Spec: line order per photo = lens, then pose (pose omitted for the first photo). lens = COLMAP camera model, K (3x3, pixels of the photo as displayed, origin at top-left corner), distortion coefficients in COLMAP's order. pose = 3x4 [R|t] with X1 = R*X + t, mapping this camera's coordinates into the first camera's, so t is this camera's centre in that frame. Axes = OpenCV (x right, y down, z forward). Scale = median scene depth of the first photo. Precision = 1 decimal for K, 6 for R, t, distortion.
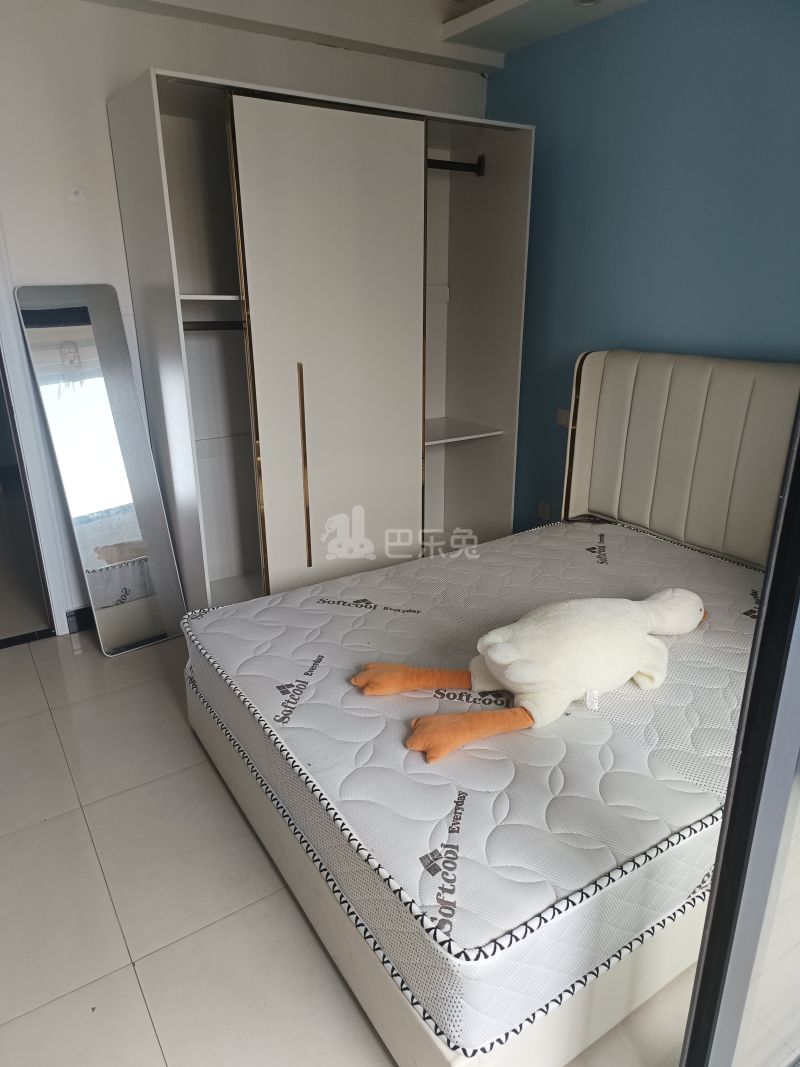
lens RADIAL K [[703.8, 0, 397.0], [0, 703.8, 535.3], [0, 0, 1]] dist [0.060099, -0.043495]
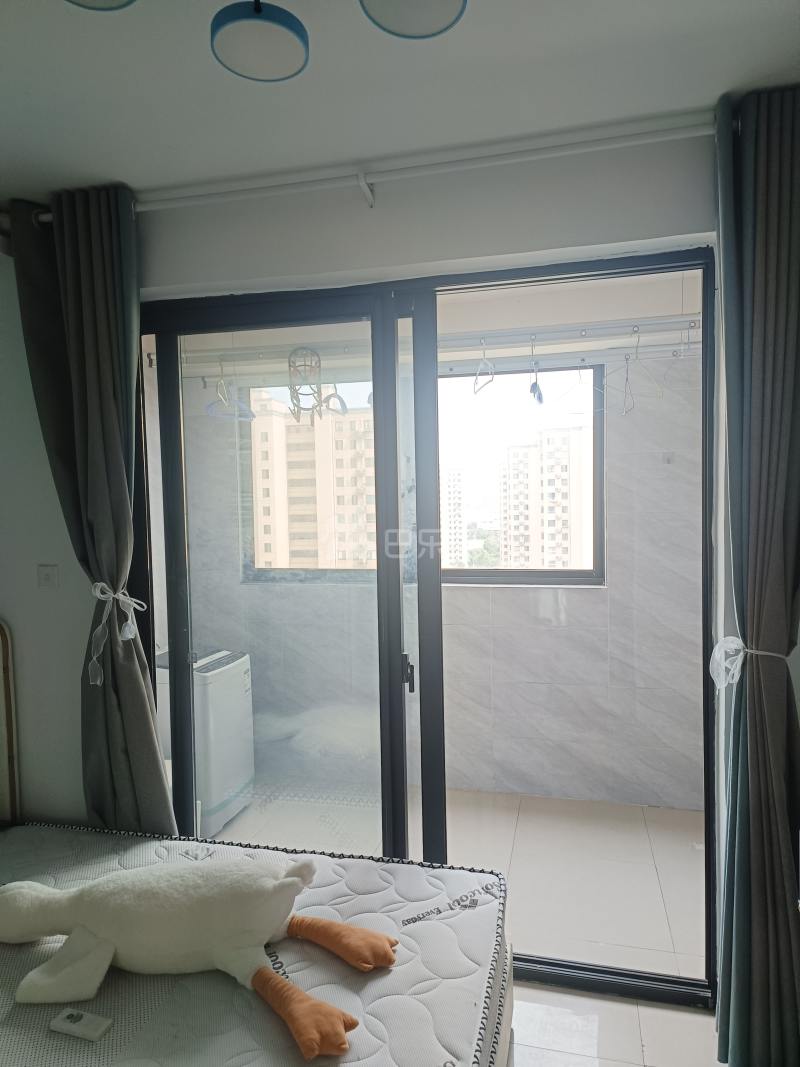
lens RADIAL K [[703.8, 0, 400.4], [0, 703.8, 535.9], [0, 0, 1]] dist [0.060099, -0.043495]
pose [[-0.676571, -0.016598, 0.736191, -0.497543], [0.265714, 0.926888, 0.265093, -0.374315], [-0.686767, 0.374970, -0.622695, 0.907860]]
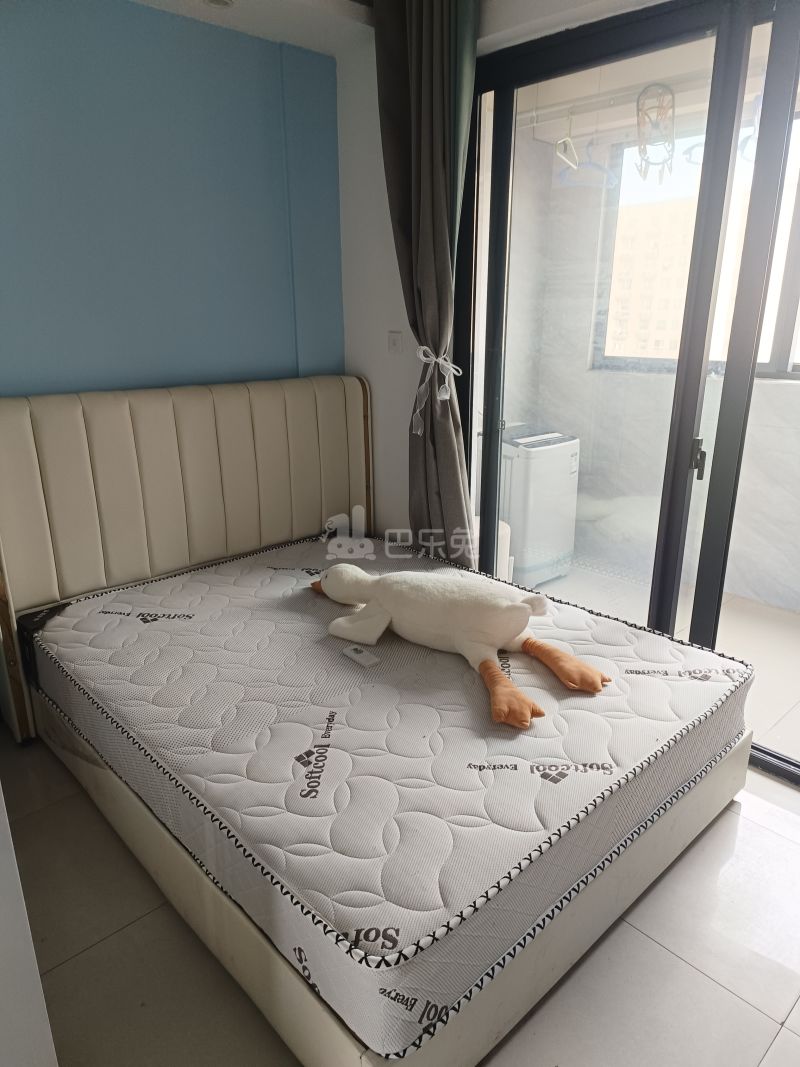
lens RADIAL K [[703.8, 0, 399.8], [0, 703.8, 537.3], [0, 0, 1]] dist [0.060099, -0.043495]
pose [[-0.176785, -0.297775, 0.938124, -0.629435], [0.328203, 0.880750, 0.341412, -0.296003], [-0.927917, 0.368252, -0.057973, 0.822119]]
